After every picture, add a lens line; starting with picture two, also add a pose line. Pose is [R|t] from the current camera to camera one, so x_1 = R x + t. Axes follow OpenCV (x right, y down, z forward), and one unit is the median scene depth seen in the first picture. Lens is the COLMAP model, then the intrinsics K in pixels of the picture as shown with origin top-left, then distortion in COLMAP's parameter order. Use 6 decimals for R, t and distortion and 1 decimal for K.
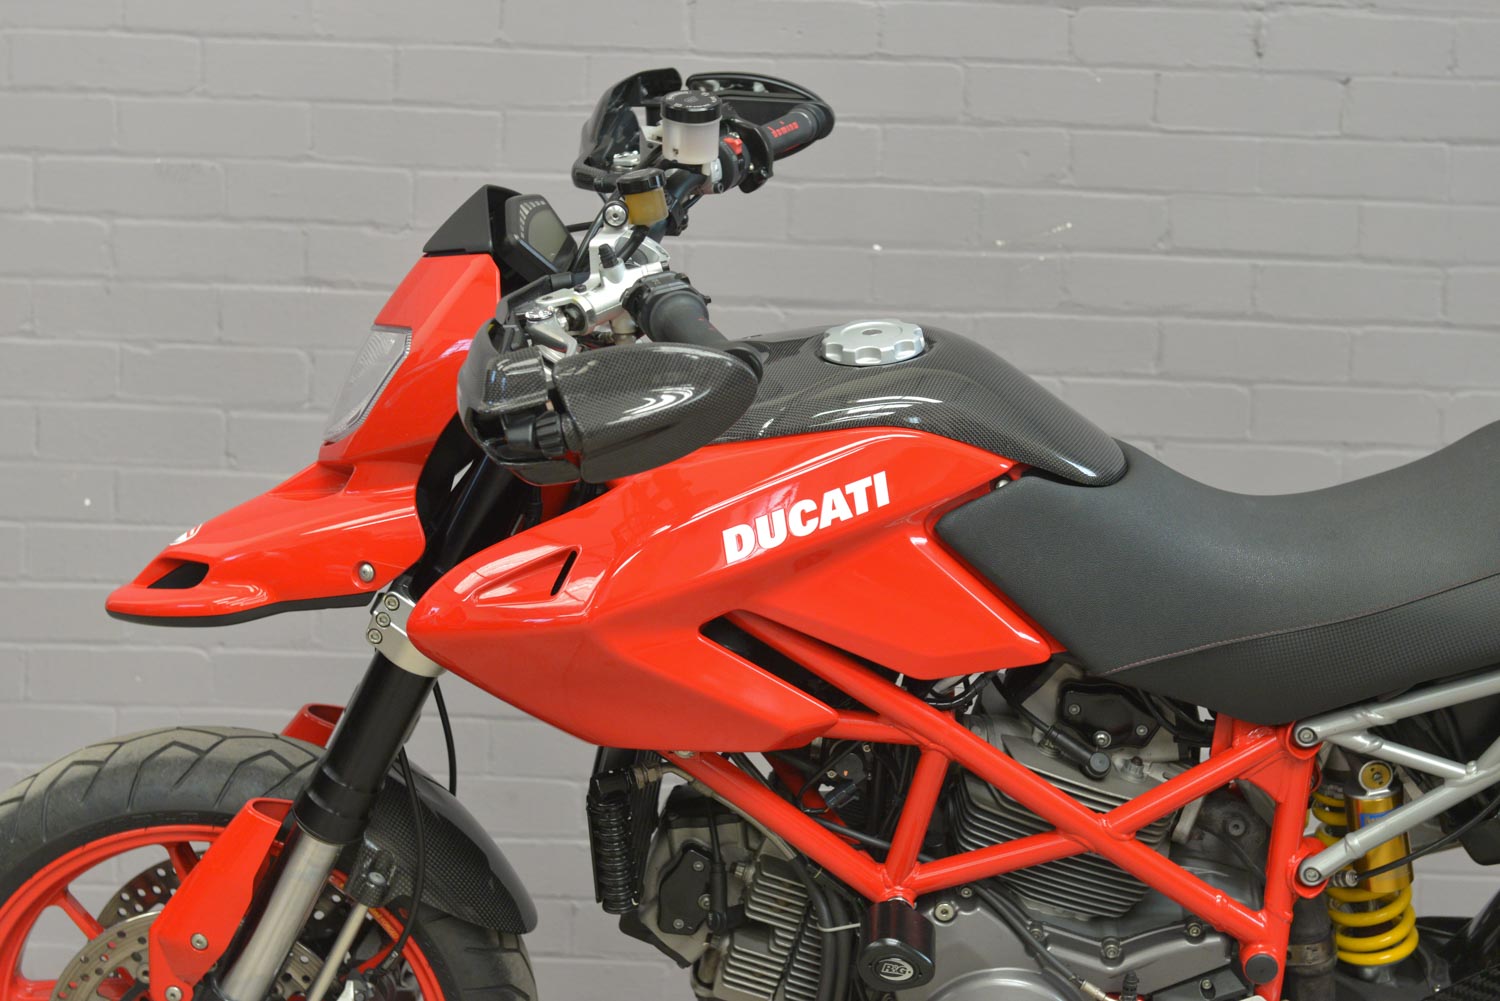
lens RADIAL K [[3073.3, 0, 750.9], [0, 3073.3, 458.4], [0, 0, 1]] dist [0.161821, -0.274851]
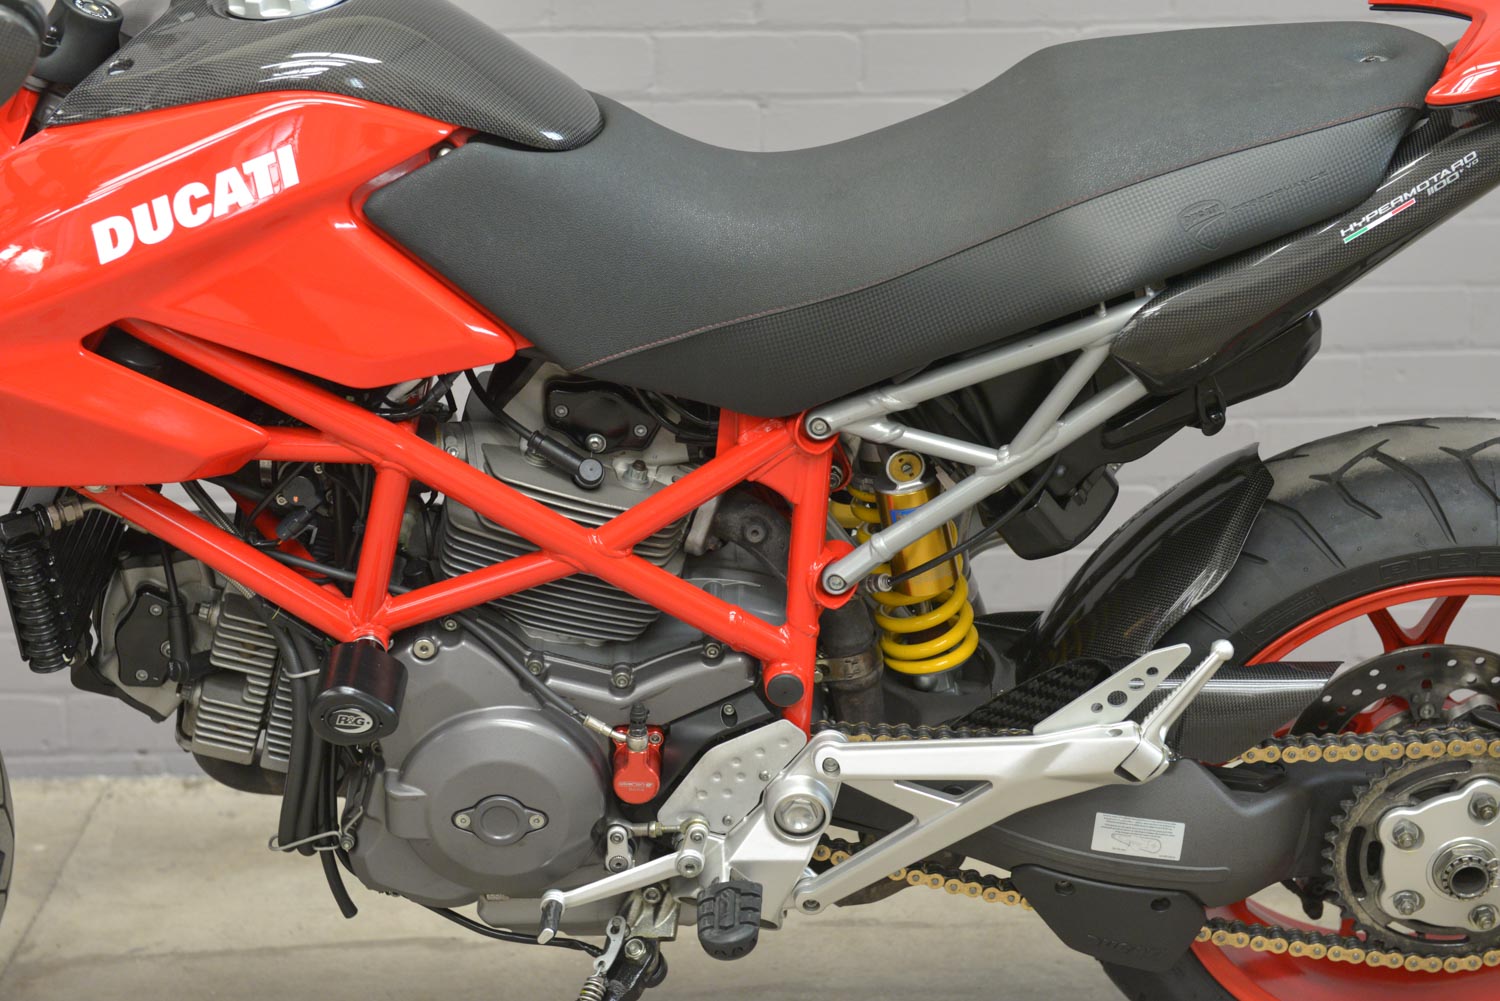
lens RADIAL K [[2904.6, 0, 750.0], [0, 2904.6, 500.5], [0, 0, 1]] dist [0.151242, -0.453269]
pose [[0.998102, -0.054145, 0.029353, 0.132792], [0.050154, 0.991153, 0.122882, 0.008345], [-0.035747, -0.121176, 0.991987, 0.181448]]
